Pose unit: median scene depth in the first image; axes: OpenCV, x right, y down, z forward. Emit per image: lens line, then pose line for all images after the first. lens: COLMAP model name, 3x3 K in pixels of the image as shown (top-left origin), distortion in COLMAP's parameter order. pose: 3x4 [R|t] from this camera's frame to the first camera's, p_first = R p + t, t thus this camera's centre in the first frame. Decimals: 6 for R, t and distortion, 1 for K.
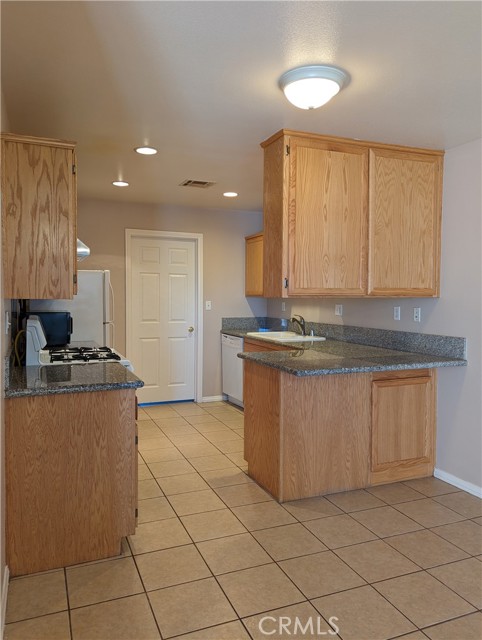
lens RADIAL K [[487.1, 0, 232.4], [0, 487.1, 320.0], [0, 0, 1]] dist [0.053050, -0.001203]
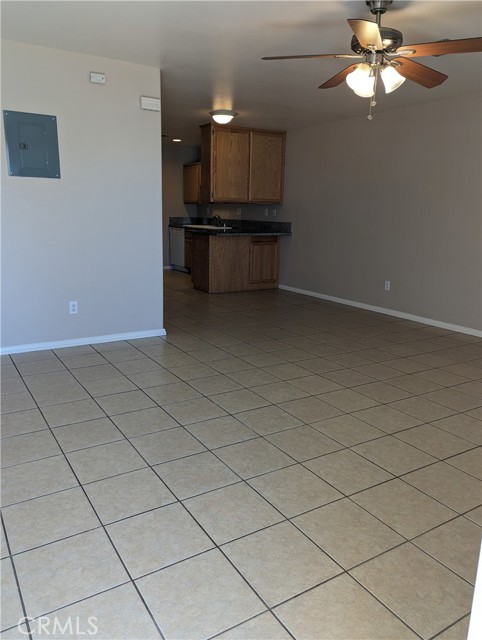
lens RADIAL K [[487.1, 0, 232.4], [0, 487.1, 320.0], [0, 0, 1]] dist [0.053050, -0.001203]
pose [[0.985597, -0.019054, 0.168035, -0.163180], [-0.009878, 0.985449, 0.169682, 0.094735], [-0.168823, -0.168898, 0.971068, -1.129826]]
